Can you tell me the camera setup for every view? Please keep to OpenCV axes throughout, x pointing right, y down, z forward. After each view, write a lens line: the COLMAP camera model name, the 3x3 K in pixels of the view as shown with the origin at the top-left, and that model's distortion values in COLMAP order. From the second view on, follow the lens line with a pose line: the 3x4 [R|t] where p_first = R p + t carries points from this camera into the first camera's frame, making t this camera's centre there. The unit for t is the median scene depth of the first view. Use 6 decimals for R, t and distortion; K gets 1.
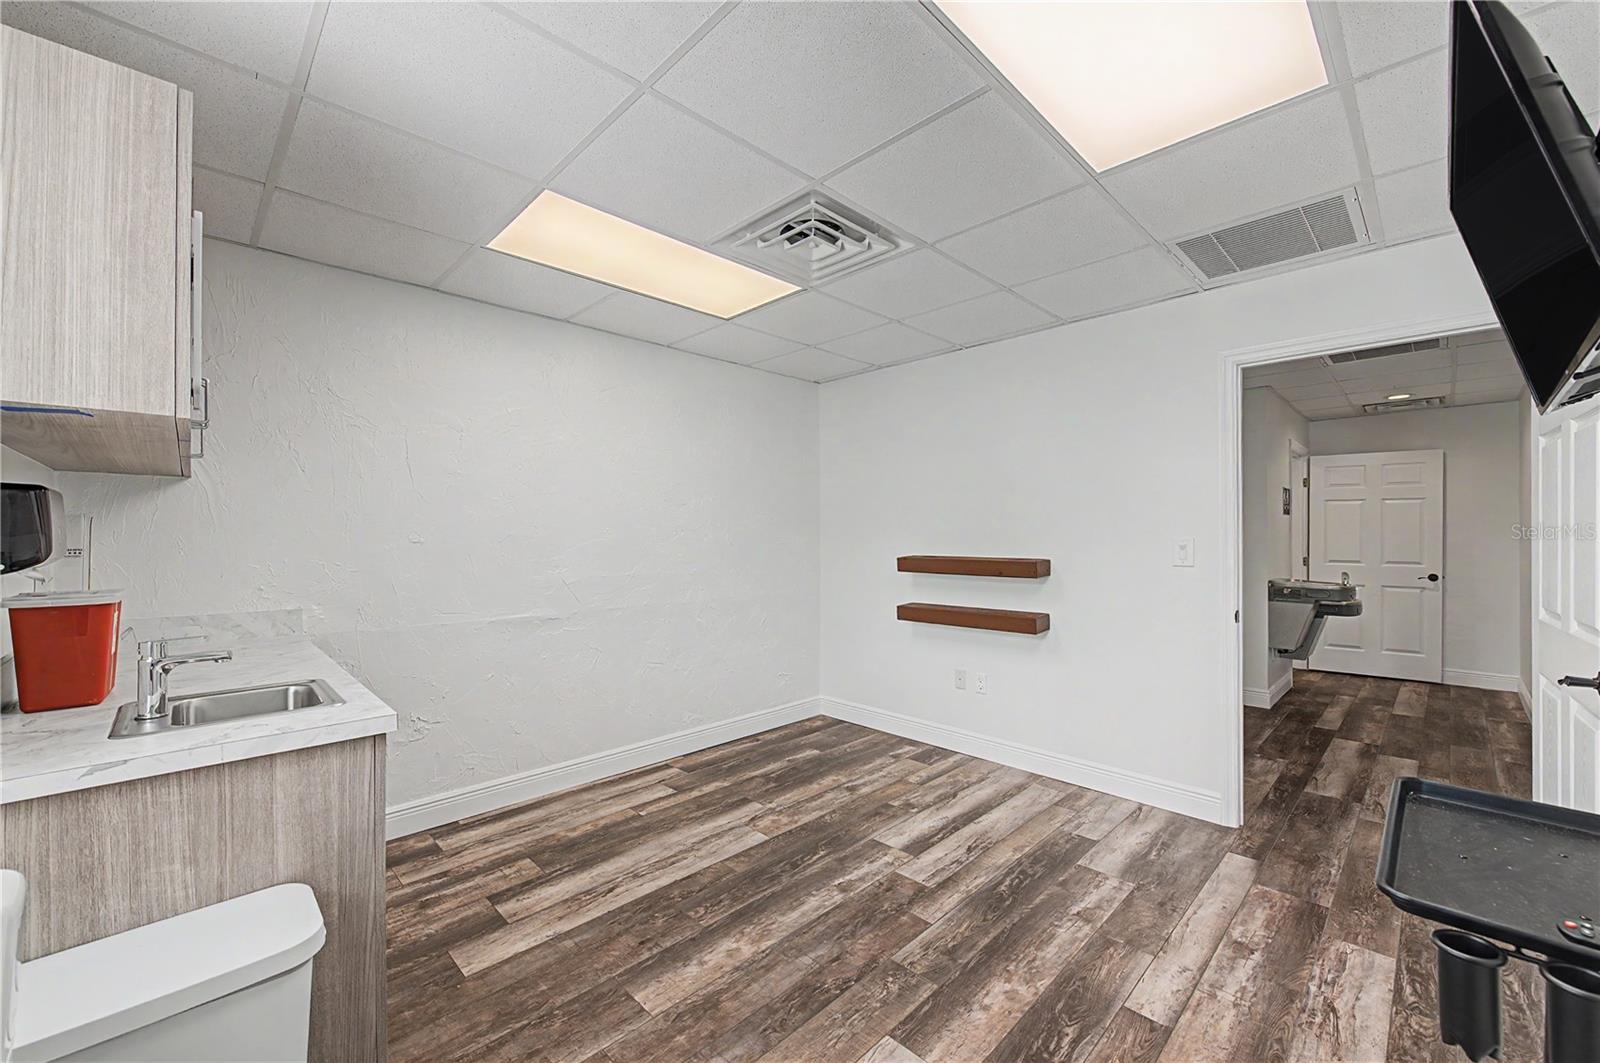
lens RADIAL K [[634.7, 0, 802.3], [0, 634.7, 524.0], [0, 0, 1]] dist [-0.003148, -0.001043]
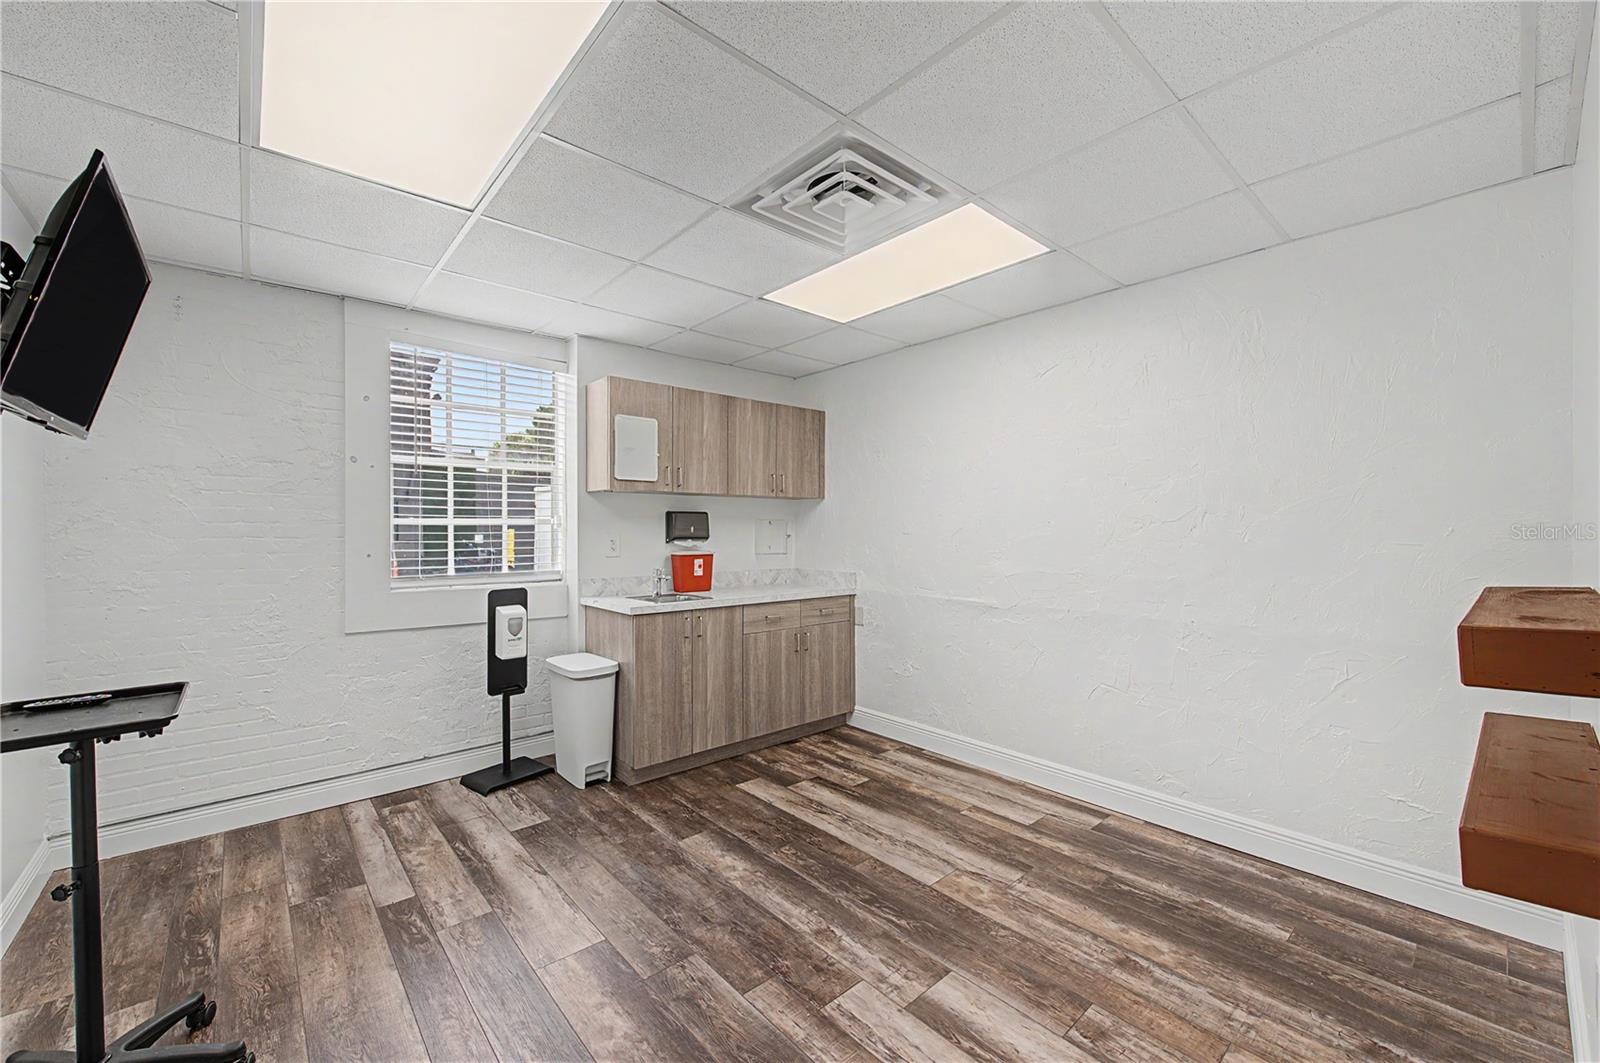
lens RADIAL K [[634.7, 0, 802.3], [0, 634.7, 524.0], [0, 0, 1]] dist [-0.003148, -0.001043]
pose [[-0.057539, -0.001950, -0.998341, 0.811883], [0.018675, 0.999821, -0.003029, 0.008975], [0.998169, -0.018818, -0.057492, 0.889062]]
